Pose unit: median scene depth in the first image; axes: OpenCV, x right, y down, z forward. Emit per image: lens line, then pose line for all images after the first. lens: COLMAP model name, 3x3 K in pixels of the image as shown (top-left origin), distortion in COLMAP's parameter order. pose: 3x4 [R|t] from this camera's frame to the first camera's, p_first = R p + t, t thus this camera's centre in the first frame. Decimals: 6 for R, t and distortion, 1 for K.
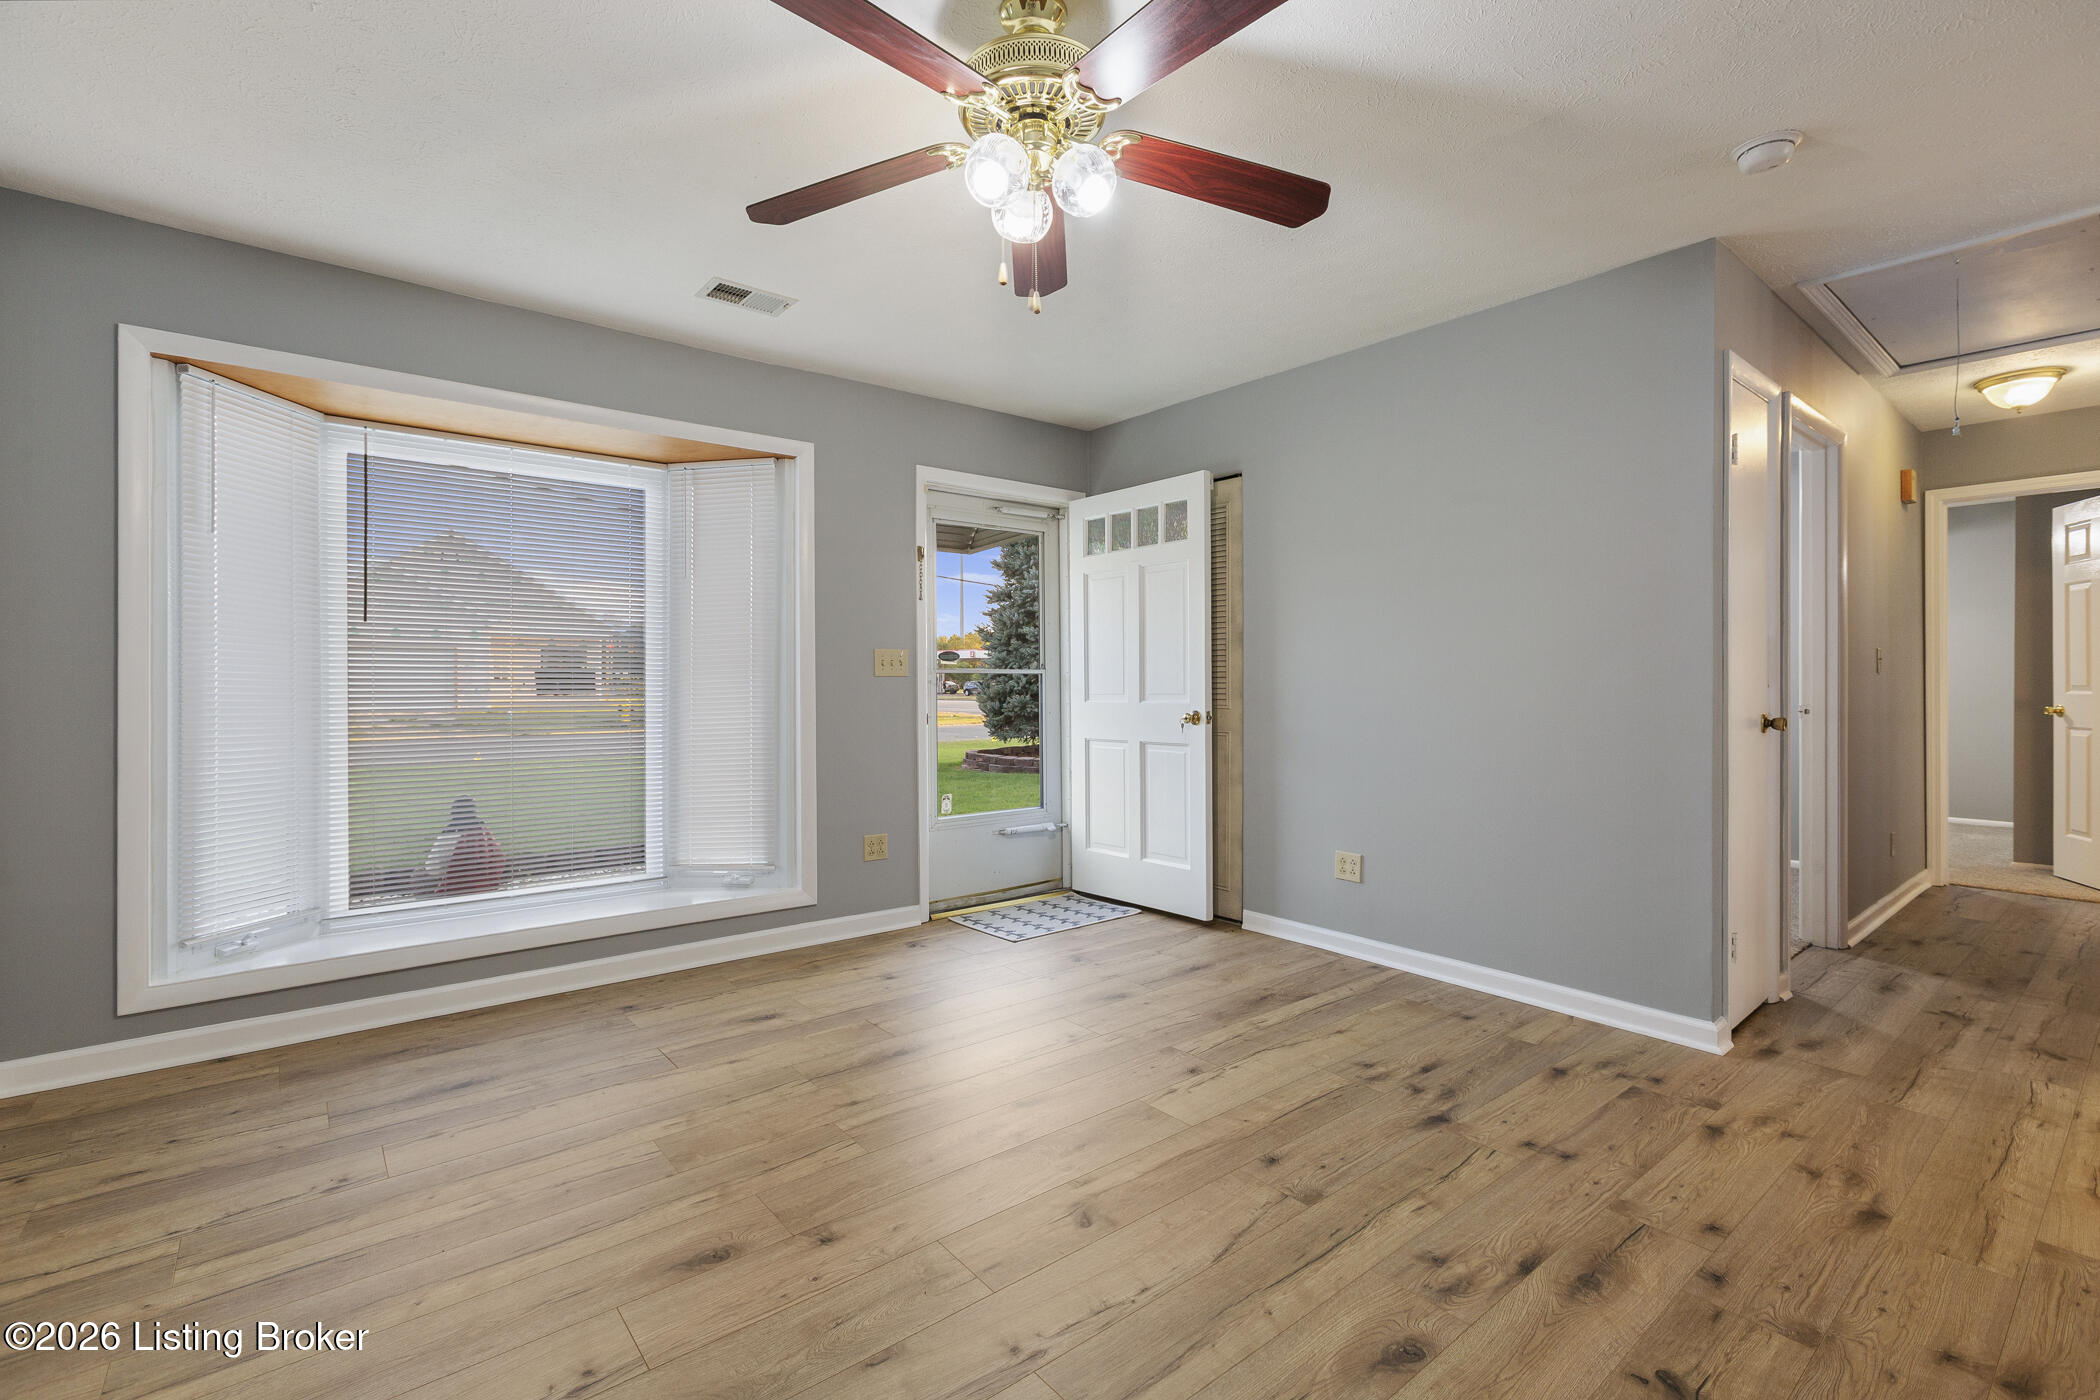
lens RADIAL K [[945.3, 0, 1024.9], [0, 945.3, 696.0], [0, 0, 1]] dist [-0.001583, -0.000765]
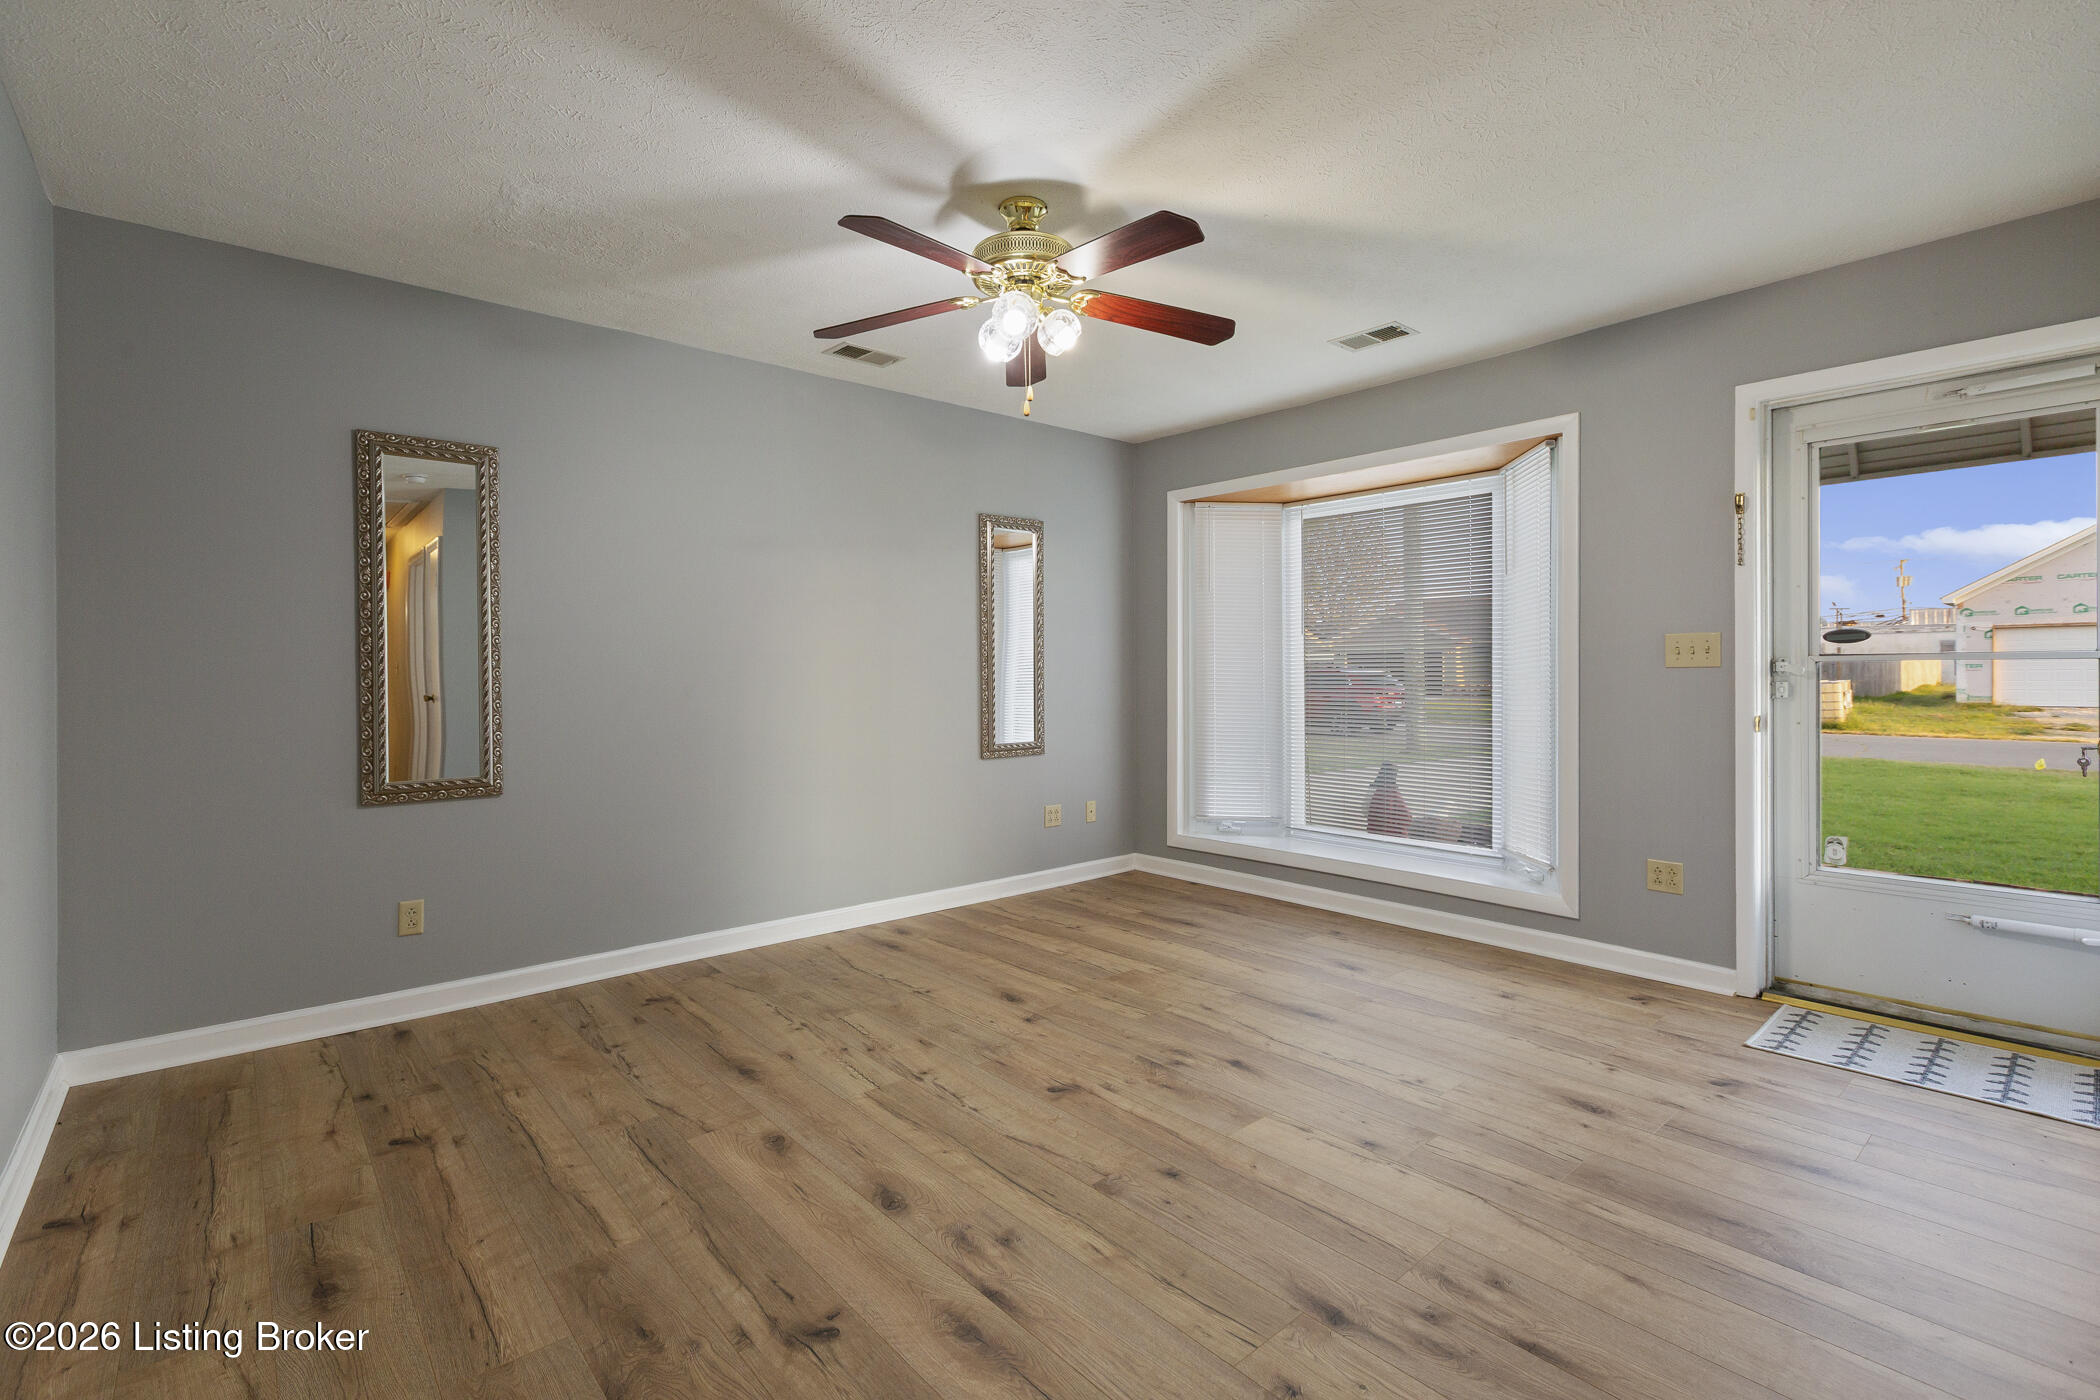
lens RADIAL K [[934.2, 0, 1042.3], [0, 934.2, 684.3], [0, 0, 1]] dist [0.002830, 0.000188]
pose [[0.038936, 0.011744, -0.999173, 1.014861], [-0.010665, 0.999879, 0.011337, -0.015337], [0.999185, 0.010215, 0.039057, 0.695022]]
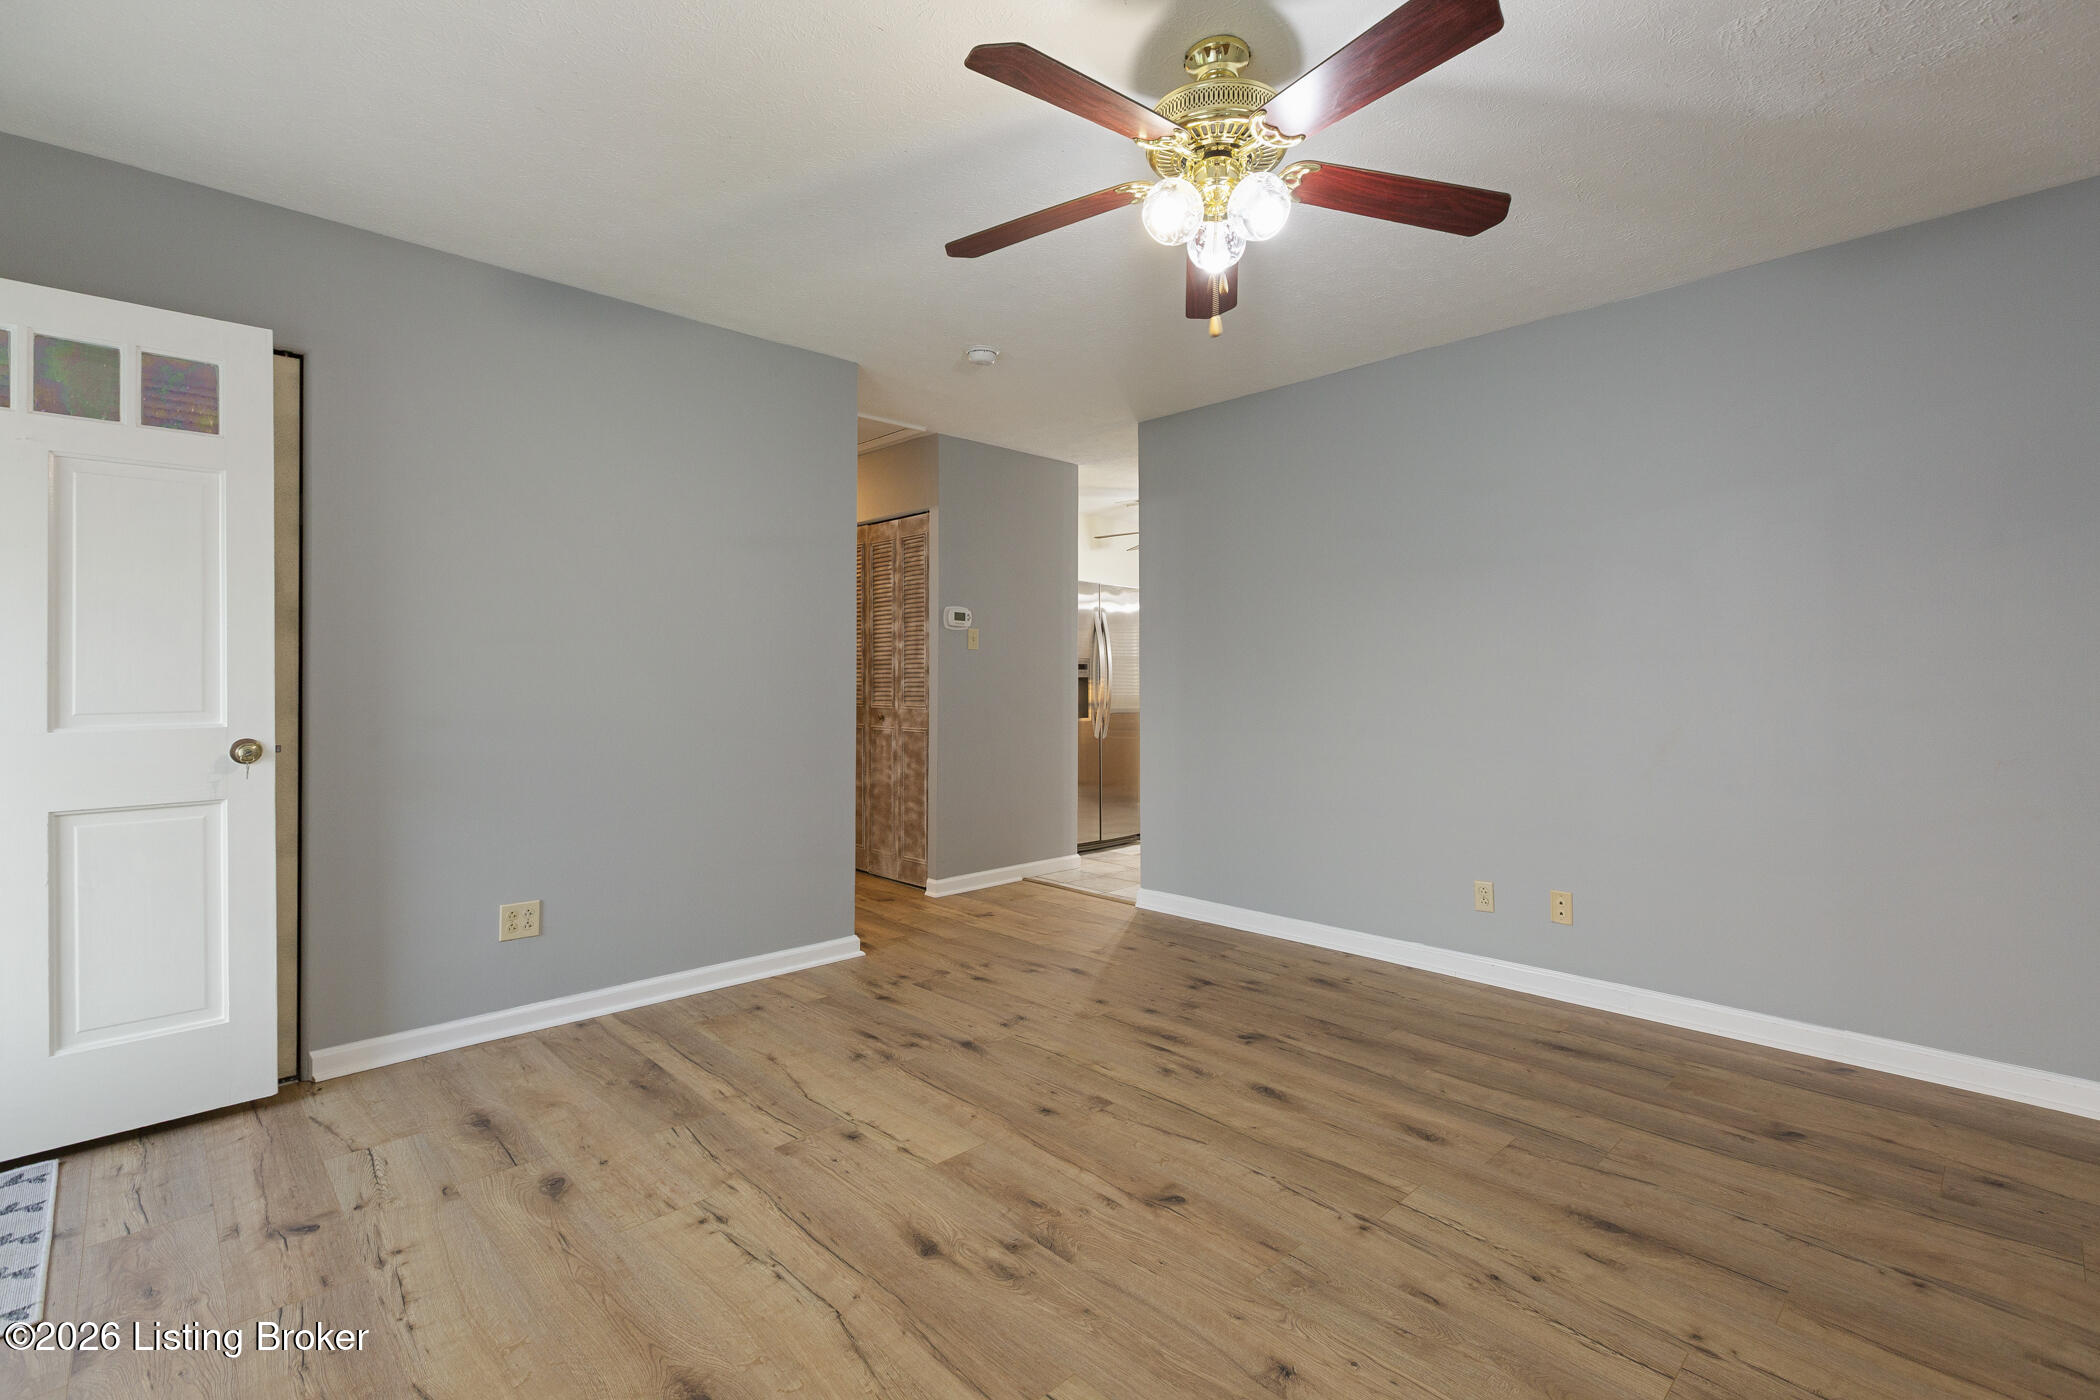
lens RADIAL K [[954.4, 0, 1066.9], [0, 954.4, 674.8], [0, 0, 1]] dist [0.000492, -0.000652]
pose [[-0.118791, 0.007199, 0.992893, -0.736350], [0.017959, 0.999826, -0.005100, -0.018213], [-0.992757, 0.017226, -0.118899, 0.928015]]
